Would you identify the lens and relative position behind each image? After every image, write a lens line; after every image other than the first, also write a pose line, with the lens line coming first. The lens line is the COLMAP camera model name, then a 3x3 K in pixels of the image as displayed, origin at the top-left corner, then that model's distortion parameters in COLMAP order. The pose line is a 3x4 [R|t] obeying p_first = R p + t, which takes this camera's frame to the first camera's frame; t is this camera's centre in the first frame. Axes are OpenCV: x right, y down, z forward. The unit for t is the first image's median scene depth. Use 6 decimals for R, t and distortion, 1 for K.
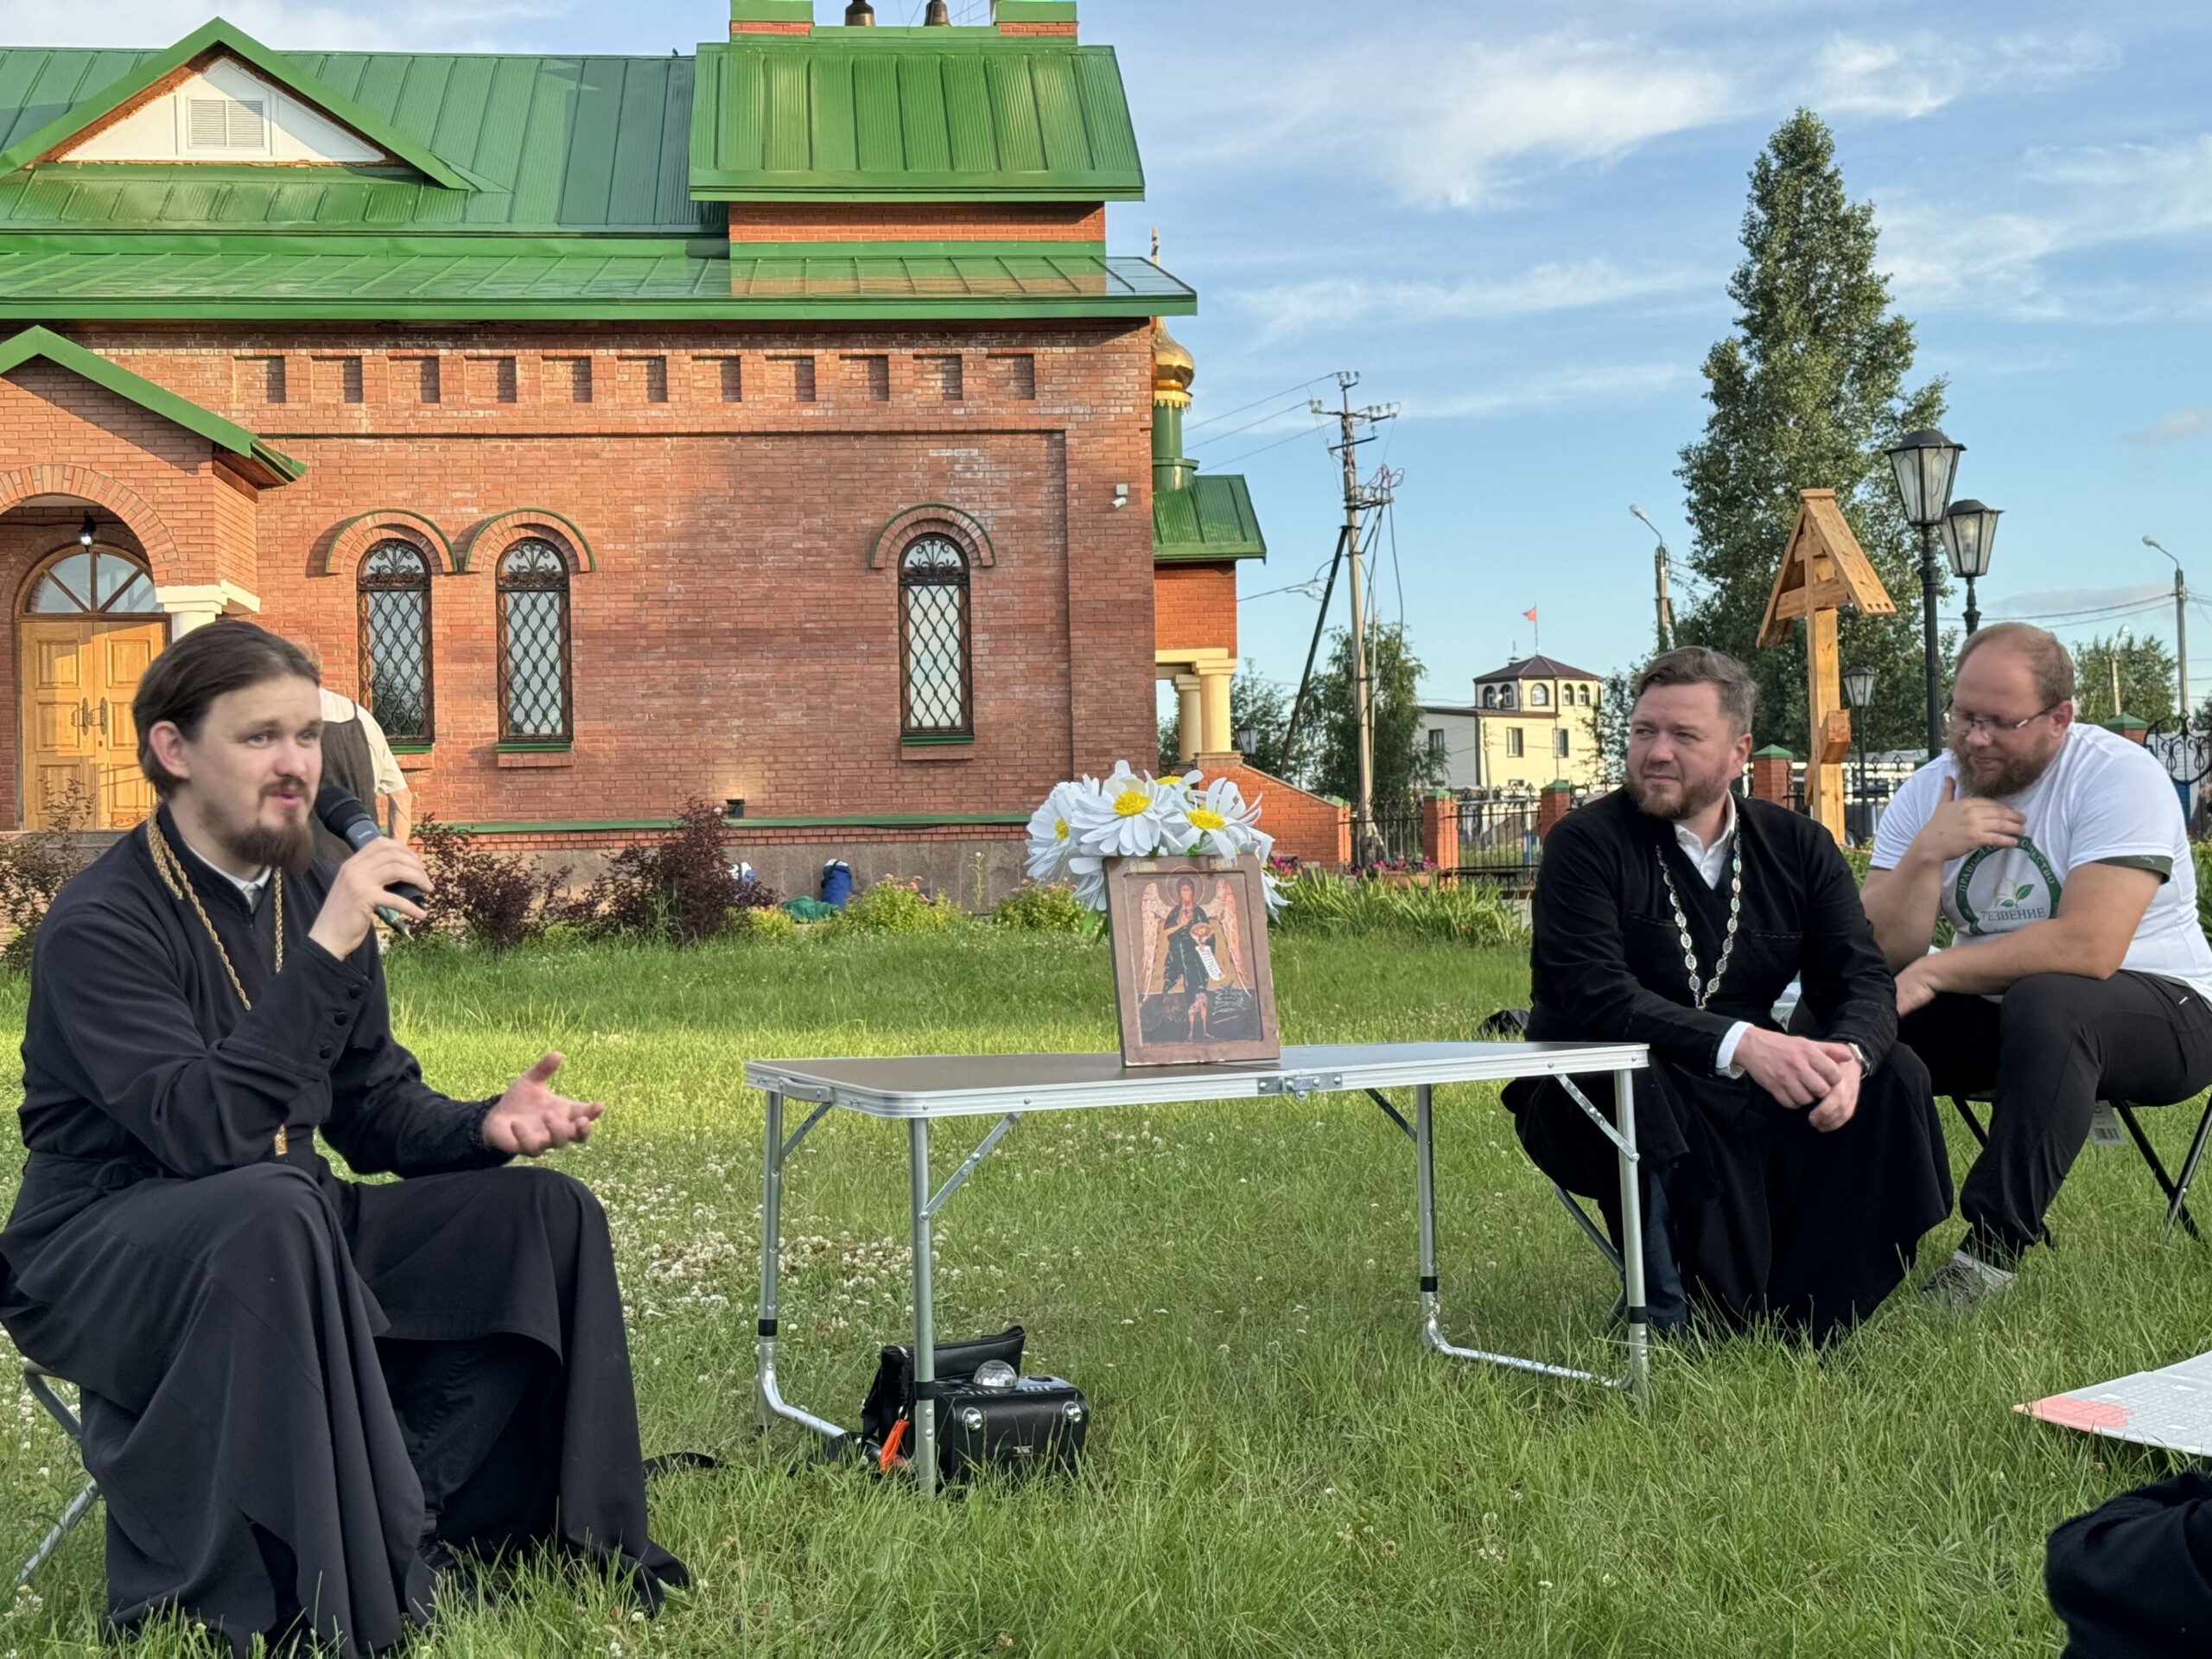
lens RADIAL K [[3117.7, 0, 1108.4], [0, 3117.7, 824.7], [0, 0, 1]] dist [0.144676, 0.000000]
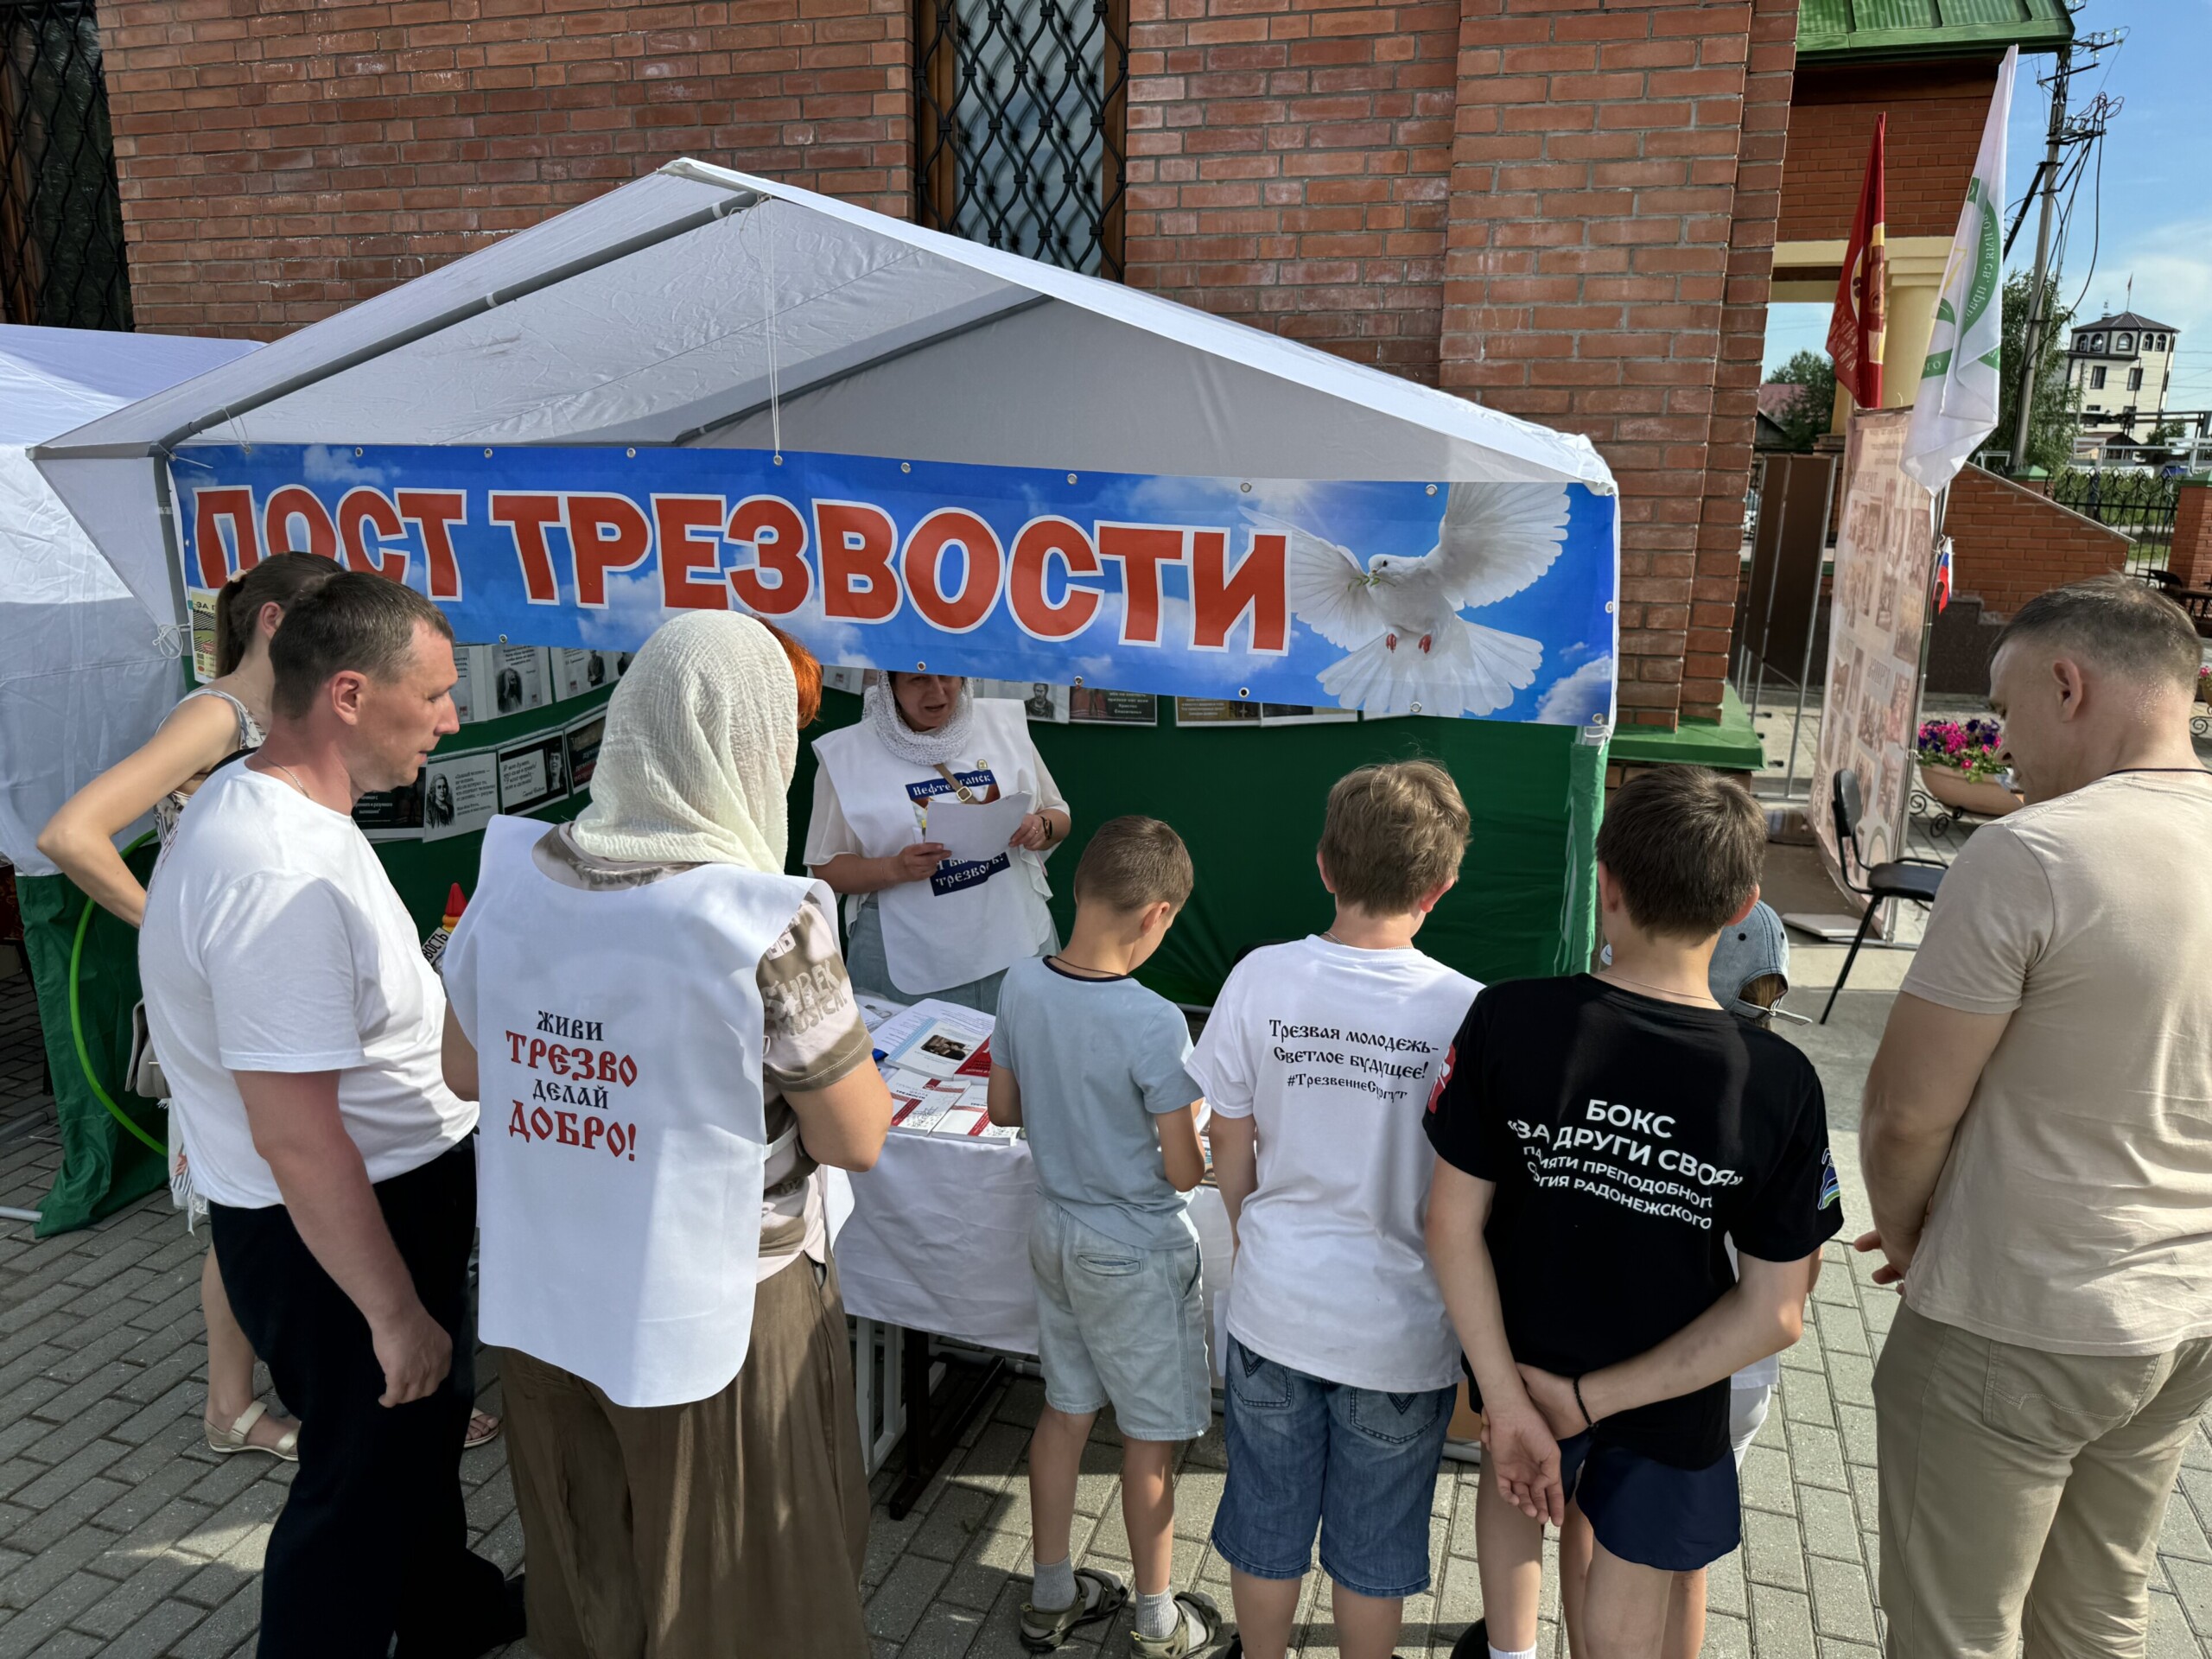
lens RADIAL K [[1544.2, 0, 1113.3], [0, 1544.2, 830.9], [0, 0, 1]] dist [-0.020605, -0.004731]
pose [[0.920532, 0.133156, -0.367274, 0.015932], [-0.029119, 0.960891, 0.275390, -0.028056], [0.389580, -0.242811, 0.888409, 0.734711]]
